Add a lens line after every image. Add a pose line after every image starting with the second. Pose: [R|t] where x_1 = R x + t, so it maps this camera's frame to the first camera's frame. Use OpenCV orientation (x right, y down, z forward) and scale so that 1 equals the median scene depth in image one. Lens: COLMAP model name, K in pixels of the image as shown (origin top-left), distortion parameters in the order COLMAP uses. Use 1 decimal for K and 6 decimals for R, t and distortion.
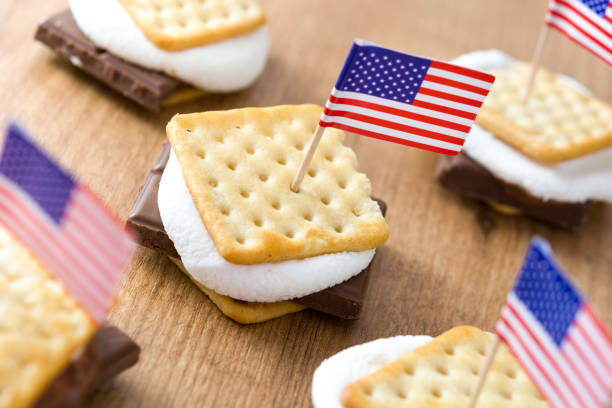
lens RADIAL K [[1553.1, 0, 310.4], [0, 1553.1, 204.5], [0, 0, 1]] dist [0.123874, 0.000000]
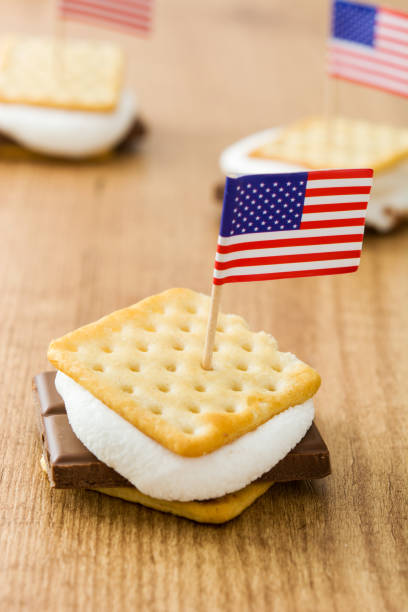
lens RADIAL K [[1553.1, 0, 205.1], [0, 1553.1, 312.5], [0, 0, 1]] dist [0.123874, 0.000000]
pose [[0.907347, -0.354405, 0.226095, -0.208182], [0.384224, 0.917368, -0.103961, 0.054982], [-0.170568, 0.181200, 0.968542, 0.127326]]
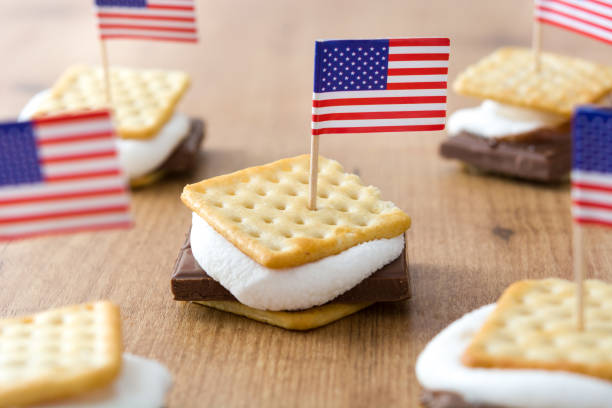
lens RADIAL K [[1553.1, 0, 309.7], [0, 1553.1, 199.0], [0, 0, 1]] dist [0.123874, 0.000000]
pose [[0.944024, -0.326887, 0.044320, -0.058282], [0.325207, 0.899689, -0.291204, 0.301130], [0.055316, 0.289317, 0.955634, -0.020358]]
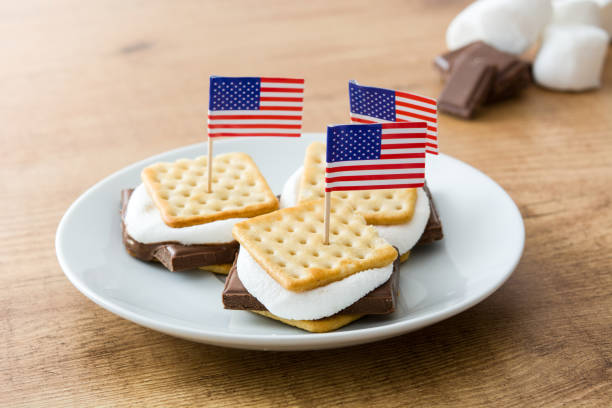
lens RADIAL K [[1553.1, 0, 304.2], [0, 1553.1, 204.9], [0, 0, 1]] dist [0.123874, 0.000000]
pose [[0.948851, -0.311896, -0.049025, 0.054714], [0.290234, 0.922786, -0.253435, 0.329329], [0.124285, 0.226243, 0.966109, -0.433697]]
